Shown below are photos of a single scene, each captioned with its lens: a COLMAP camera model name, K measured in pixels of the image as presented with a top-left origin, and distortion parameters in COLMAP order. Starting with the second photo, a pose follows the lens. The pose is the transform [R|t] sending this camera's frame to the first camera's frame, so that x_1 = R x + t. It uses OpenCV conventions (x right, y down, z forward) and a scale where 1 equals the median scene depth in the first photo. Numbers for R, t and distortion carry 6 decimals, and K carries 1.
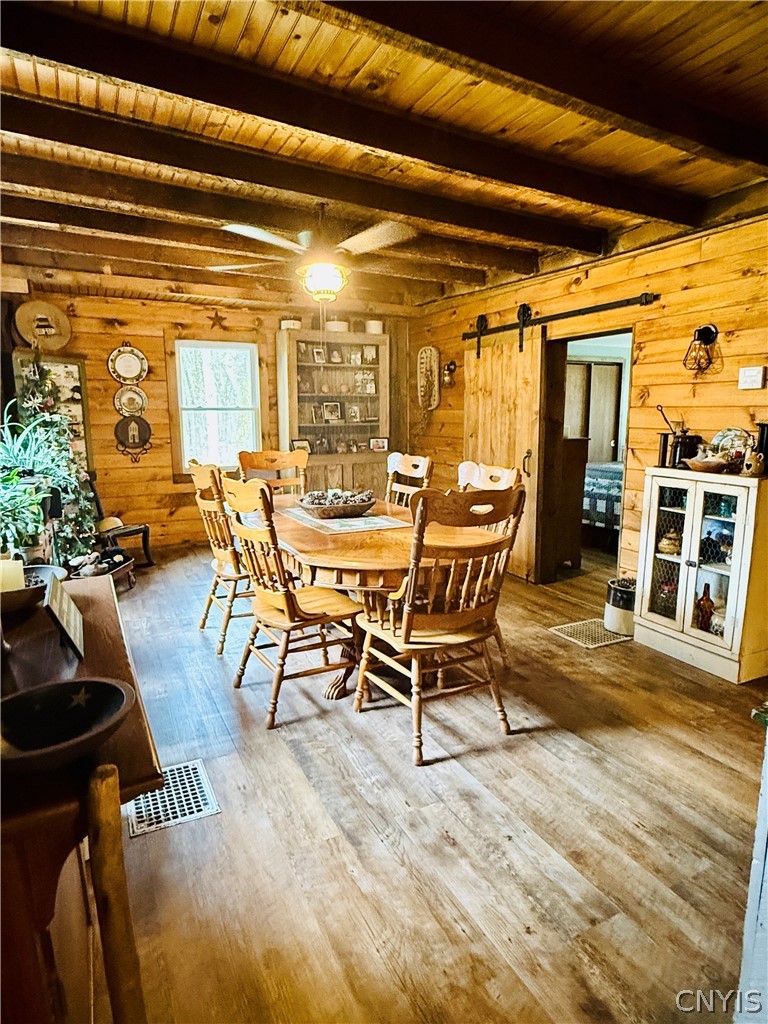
lens RADIAL K [[596.3, 0, 384.6], [0, 596.3, 511.5], [0, 0, 1]] dist [-0.014643, 0.001343]
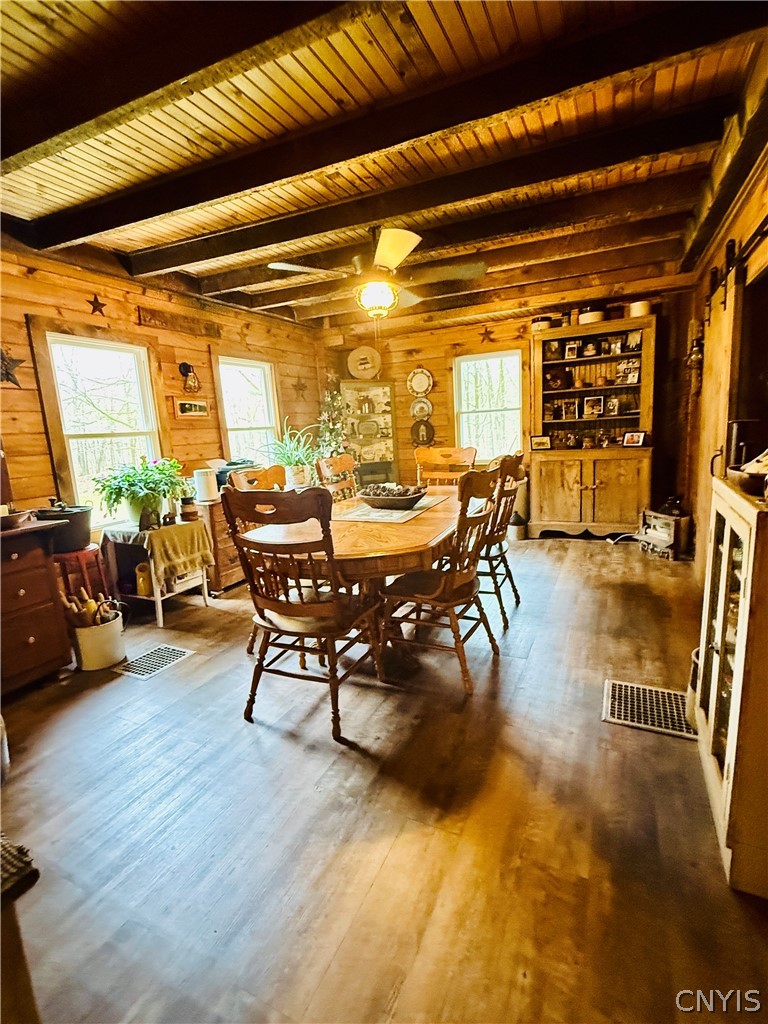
lens RADIAL K [[478.8, 0, 384.0], [0, 478.8, 516.9], [0, 0, 1]] dist [0.001062, 0.000072]
pose [[0.600890, 0.116062, -0.790861, 0.412453], [-0.072365, 0.993238, 0.090779, -0.036695], [0.796049, 0.002682, 0.605226, 0.279712]]
